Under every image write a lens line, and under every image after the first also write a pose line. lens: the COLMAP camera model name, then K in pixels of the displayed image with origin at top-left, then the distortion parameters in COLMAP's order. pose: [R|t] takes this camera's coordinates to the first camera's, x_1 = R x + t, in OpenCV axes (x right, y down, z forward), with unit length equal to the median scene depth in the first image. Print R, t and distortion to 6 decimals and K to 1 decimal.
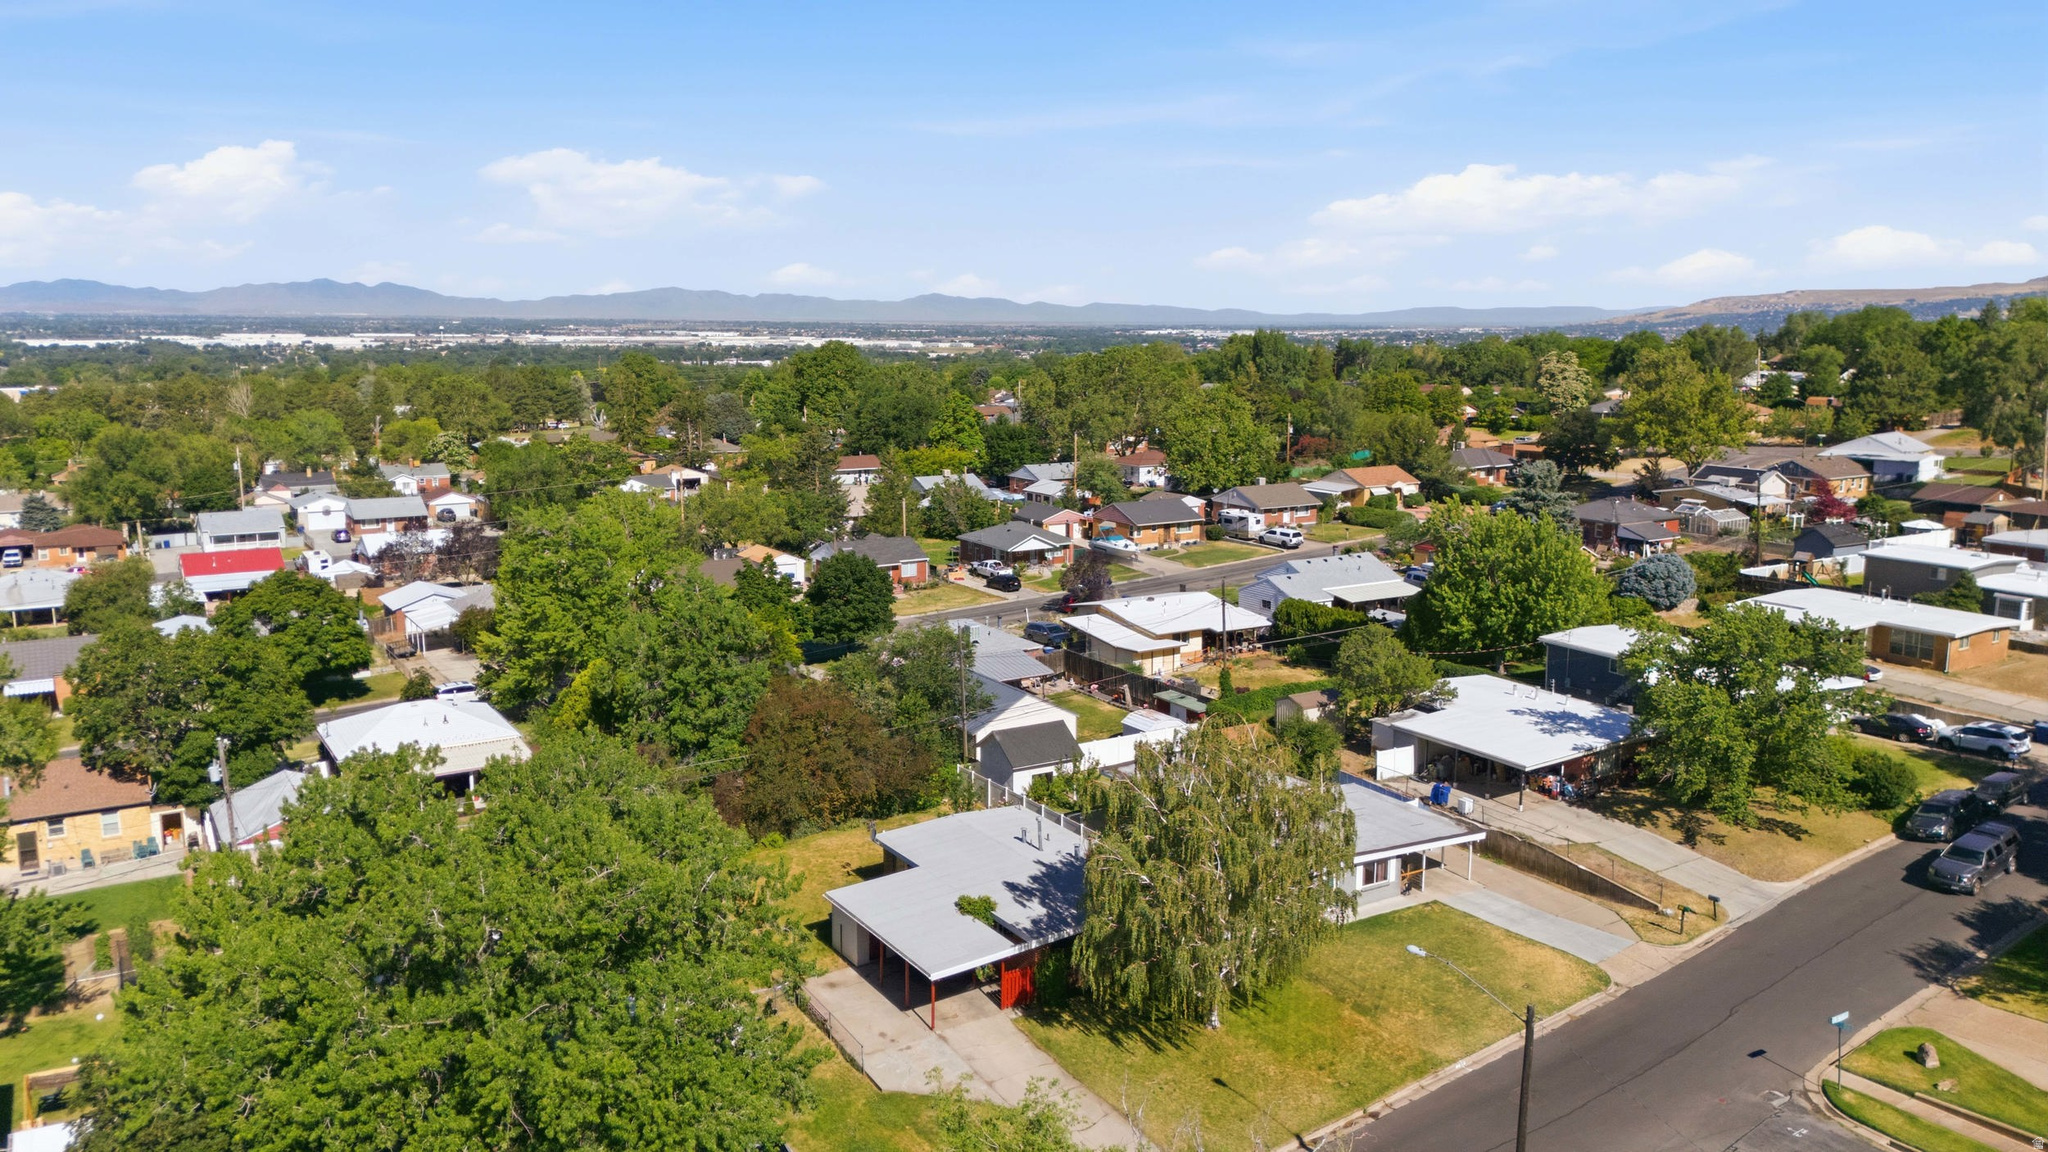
lens RADIAL K [[1489.5, 0, 1029.4], [0, 1489.5, 577.2], [0, 0, 1]] dist [0.101586, -0.106690]
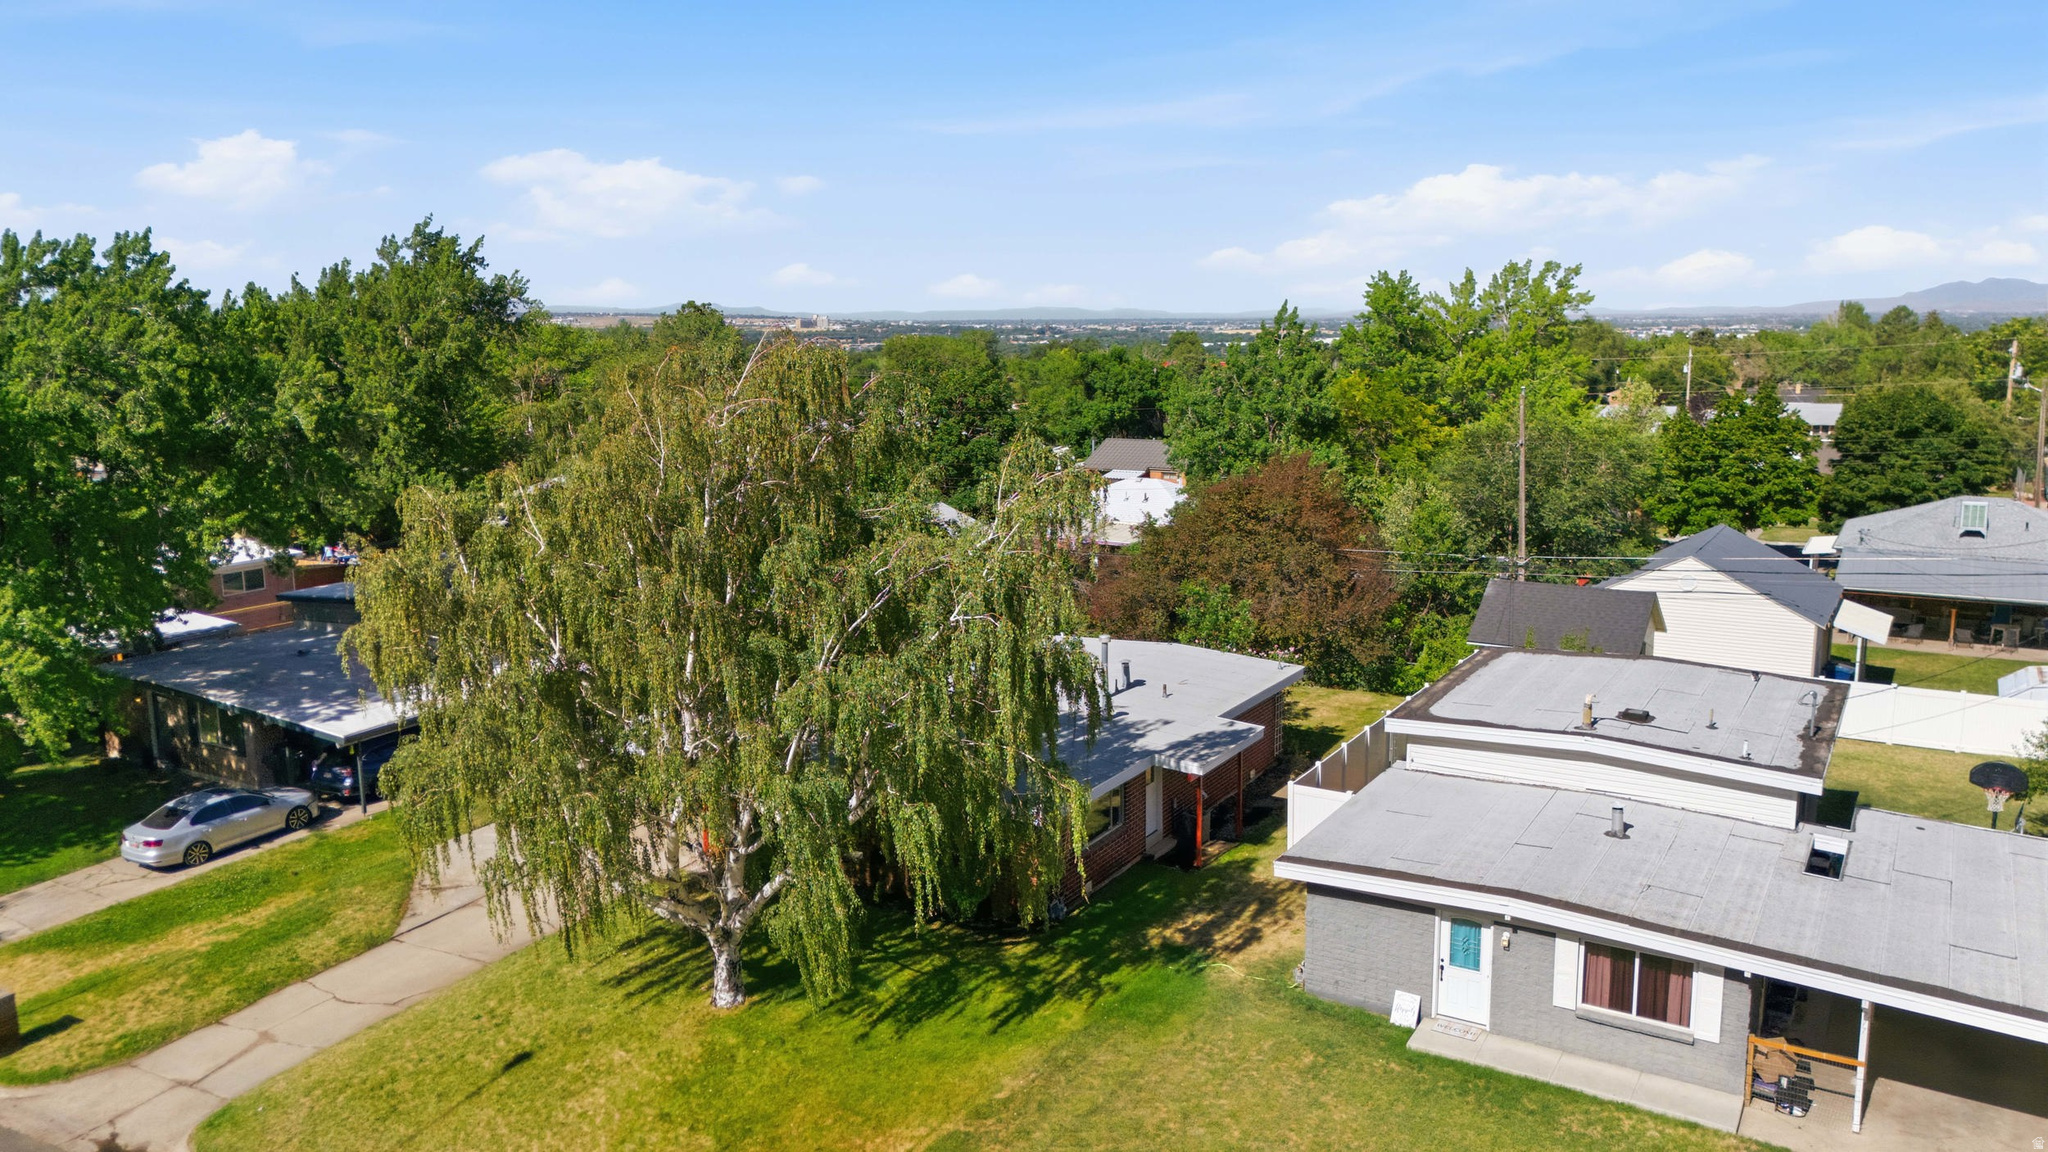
lens RADIAL K [[1496.8, 0, 1028.8], [0, 1496.8, 571.4], [0, 0, 1]] dist [0.077978, -0.061875]
pose [[0.445381, 0.142973, -0.883852, 0.386407], [-0.146239, 0.985528, 0.085729, 0.077664], [0.883318, 0.091071, 0.459843, 0.589020]]
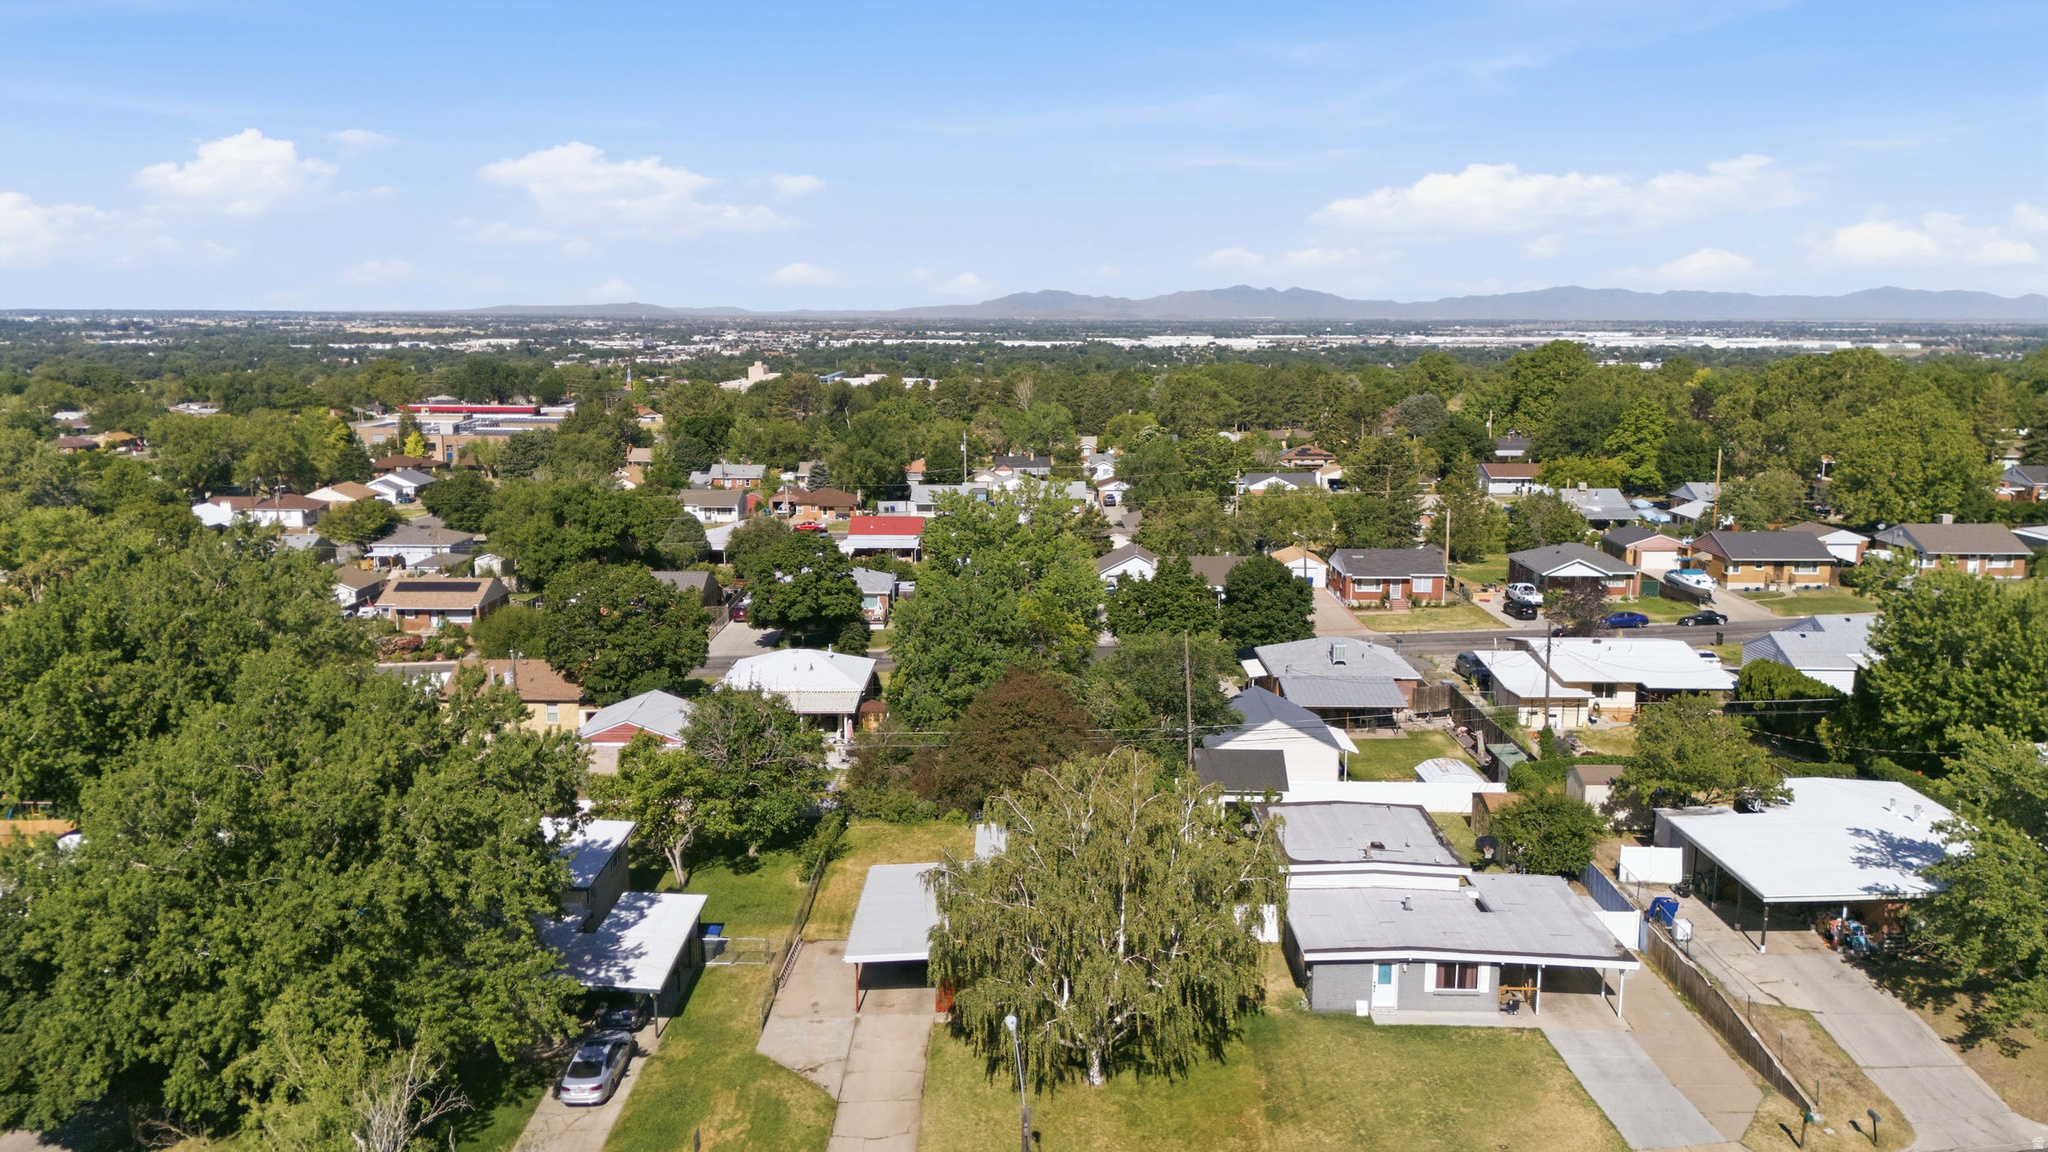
lens RADIAL K [[1496.8, 0, 1028.8], [0, 1496.8, 571.4], [0, 0, 1]] dist [0.077978, -0.061875]
pose [[0.844292, 0.089530, -0.528351, 0.378327], [-0.092071, 0.995519, 0.021564, -0.019951], [0.527914, 0.030439, 0.848752, 0.127250]]
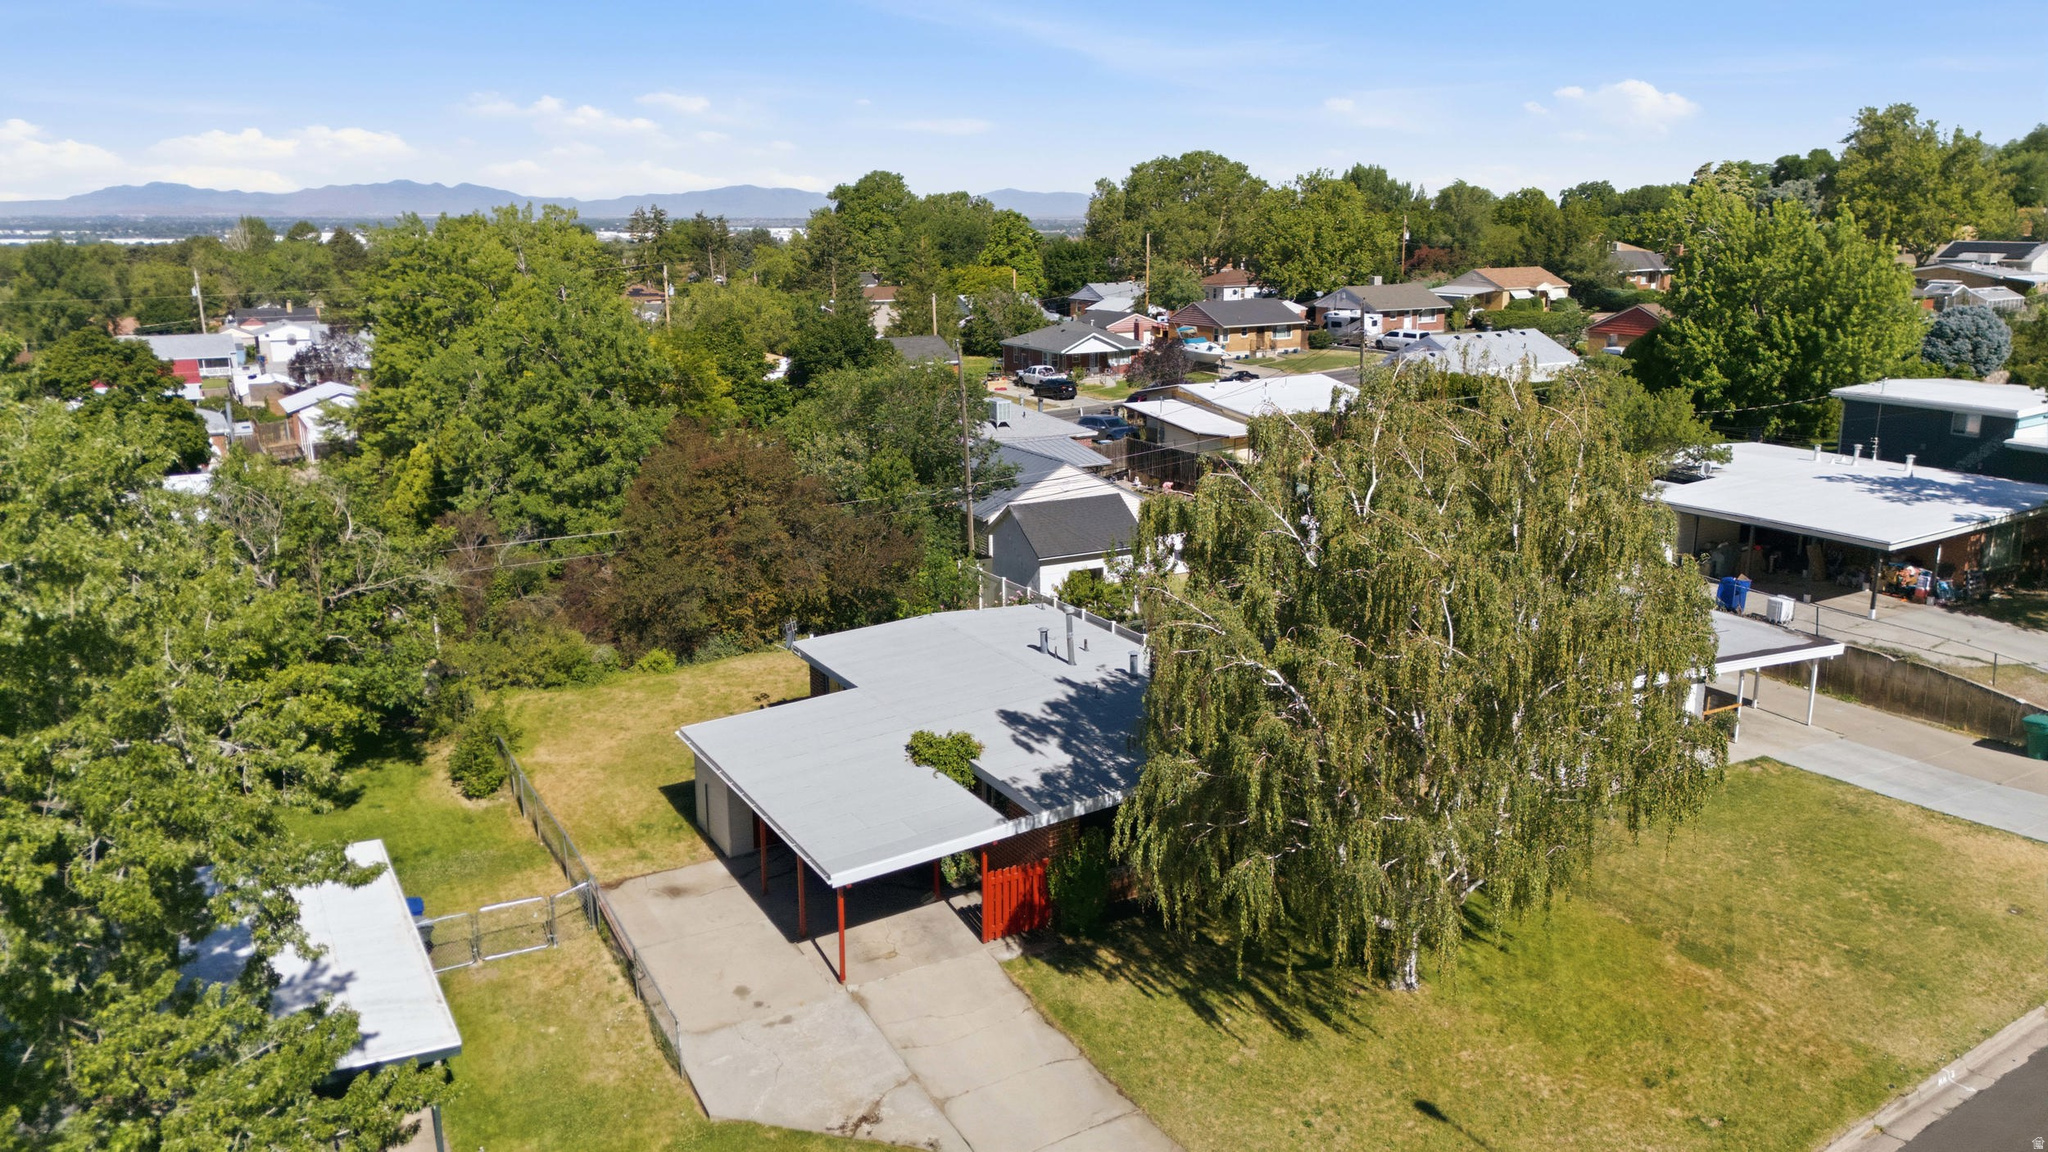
lens RADIAL K [[1496.8, 0, 1028.8], [0, 1496.8, 571.4], [0, 0, 1]] dist [0.077978, -0.061875]
pose [[0.998729, 0.001425, -0.050379, 0.016726], [0.001756, 0.998011, 0.063021, 0.091027], [0.050369, -0.063030, 0.996740, 0.350544]]
